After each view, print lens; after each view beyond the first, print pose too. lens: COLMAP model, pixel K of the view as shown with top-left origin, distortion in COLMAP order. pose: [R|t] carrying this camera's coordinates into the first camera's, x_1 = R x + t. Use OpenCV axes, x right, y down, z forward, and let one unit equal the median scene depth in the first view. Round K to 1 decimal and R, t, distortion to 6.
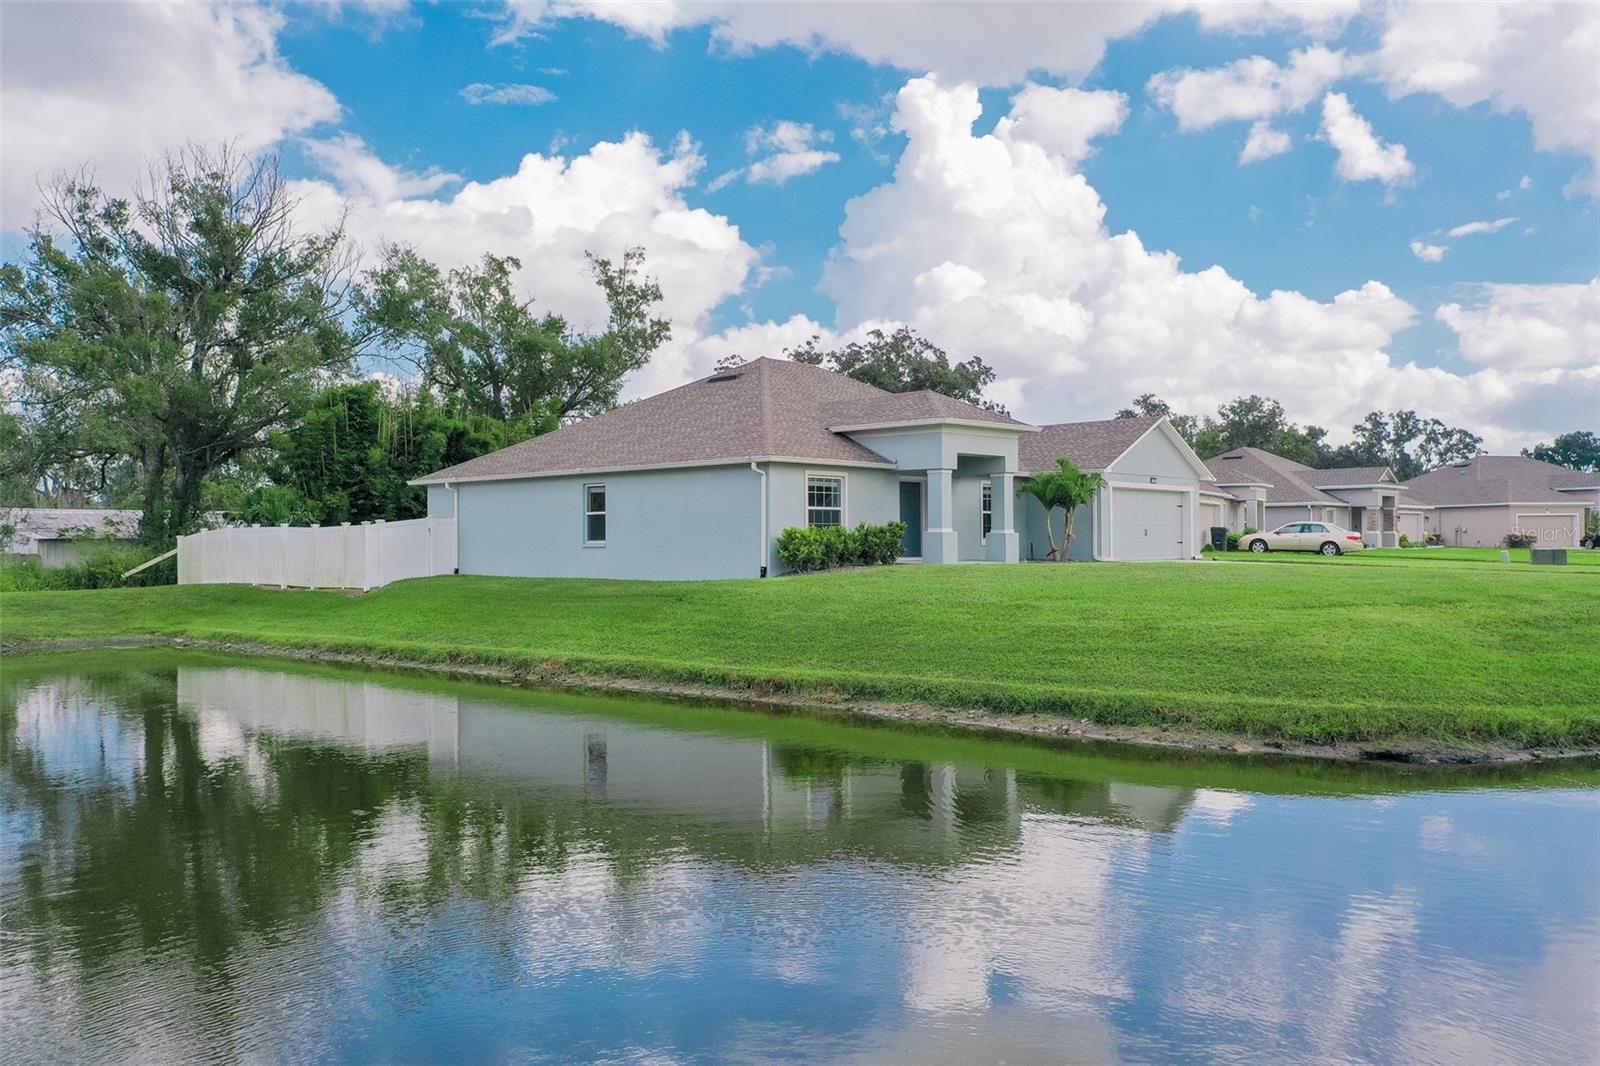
lens RADIAL K [[1266.4, 0, 802.5], [0, 1266.4, 542.9], [0, 0, 1]] dist [-0.002742, 0.002645]
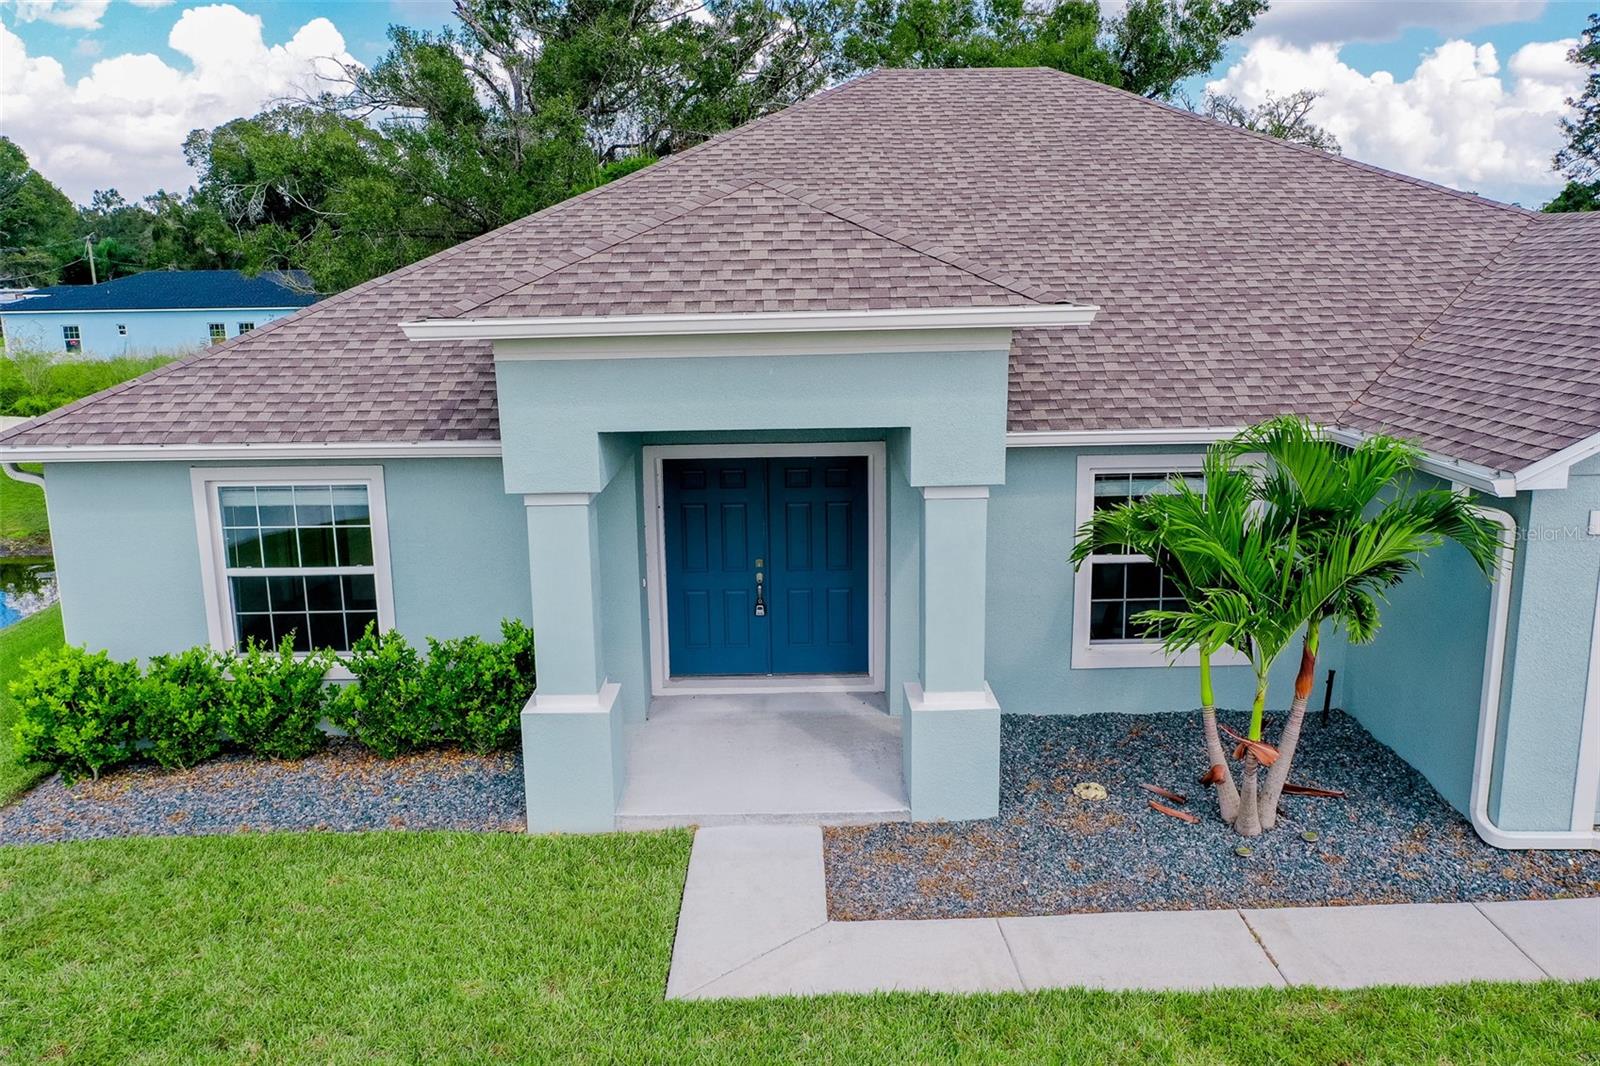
lens RADIAL K [[1266.4, 0, 809.2], [0, 1266.4, 534.6], [0, 0, 1]] dist [-0.002742, 0.002645]
pose [[0.687496, 0.147810, -0.710986, 0.289912], [0.010037, 0.977038, 0.212827, -0.089113], [0.726119, -0.153454, 0.670226, 0.710197]]
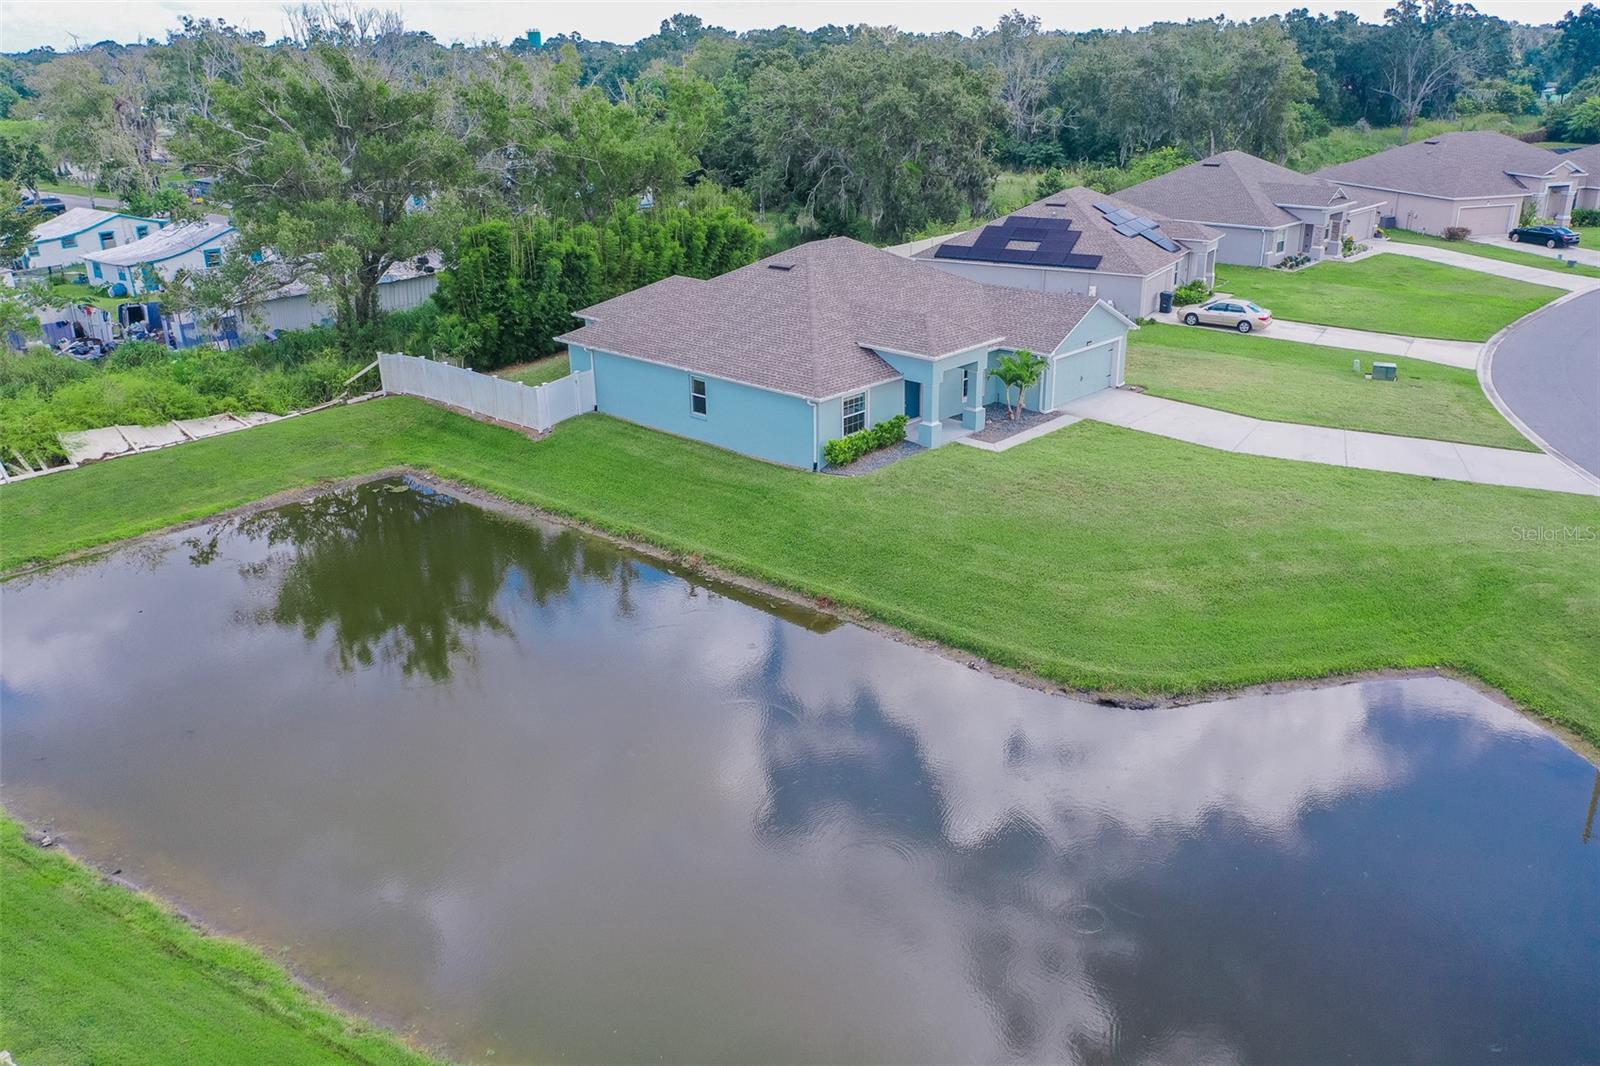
lens RADIAL K [[1266.4, 0, 799.9], [0, 1266.4, 529.8], [0, 0, 1]] dist [-0.002742, 0.002645]
pose [[0.999780, -0.002833, -0.020801, -0.013593], [0.010089, 0.933765, 0.357745, -0.360674], [0.018409, -0.357876, 0.933588, -0.385285]]
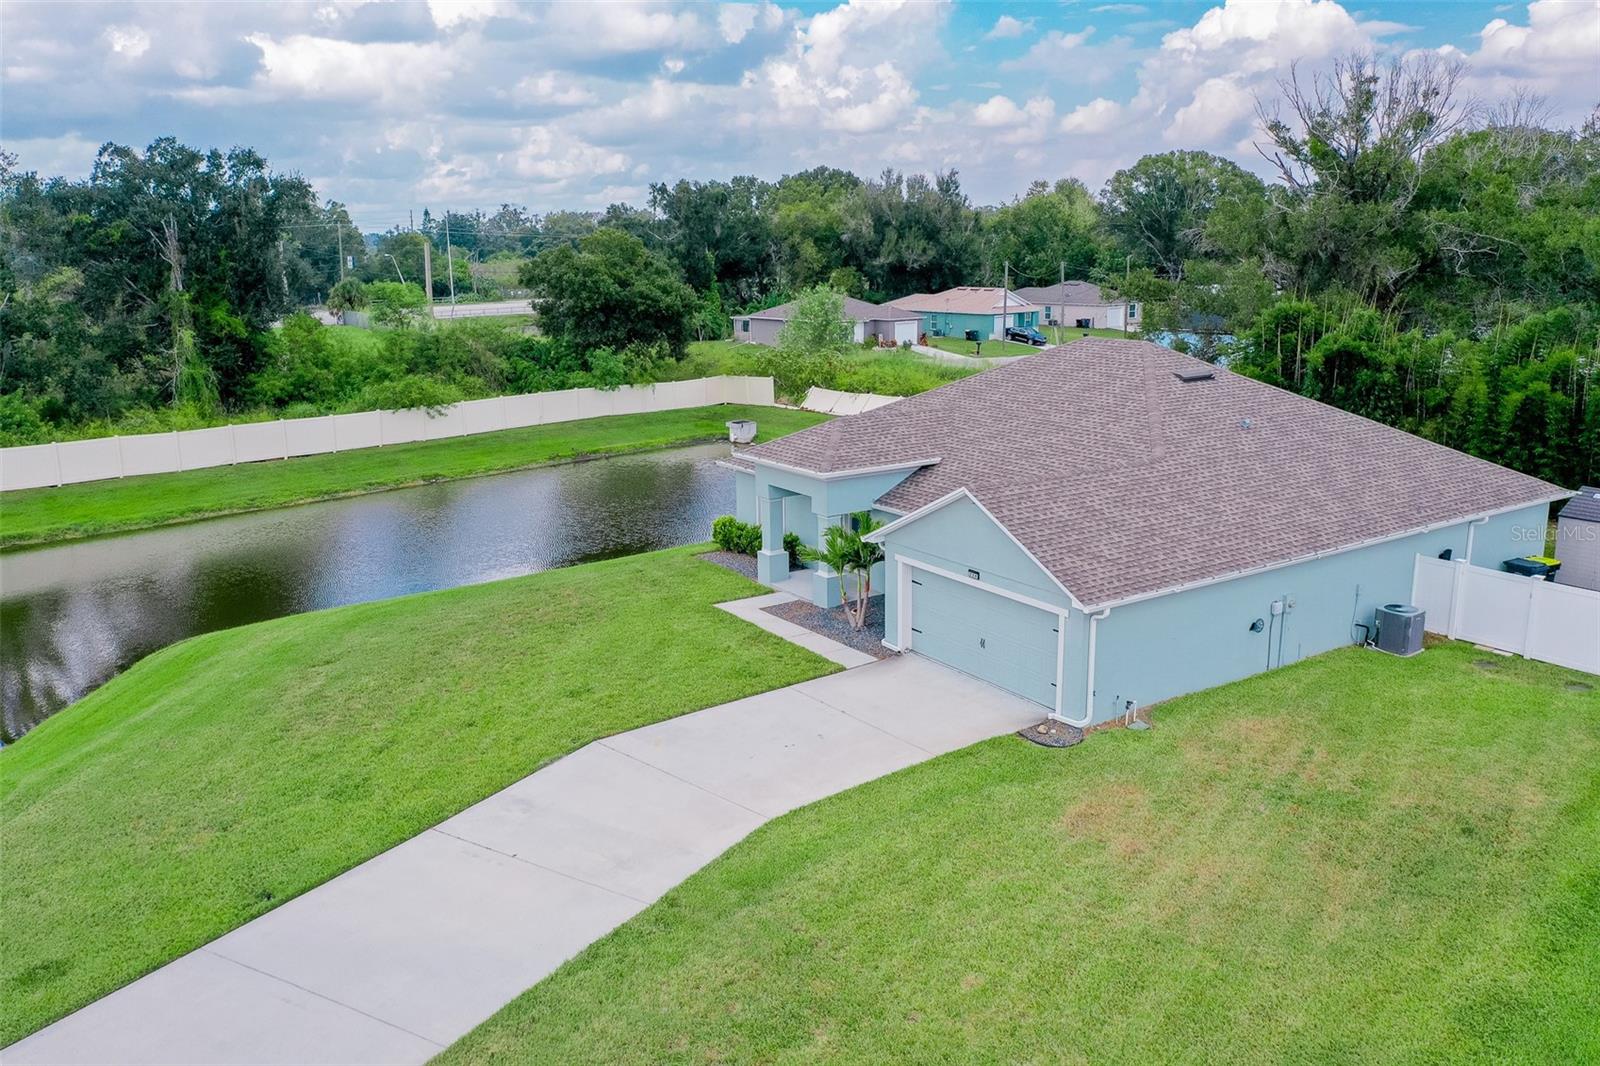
lens RADIAL K [[1266.4, 0, 804.6], [0, 1266.4, 530.2], [0, 0, 1]] dist [-0.002742, 0.002645]
pose [[-0.232335, 0.227758, -0.945593, 0.944881], [0.007641, 0.972594, 0.232384, -0.232764], [0.972606, 0.046766, -0.227708, 1.065858]]
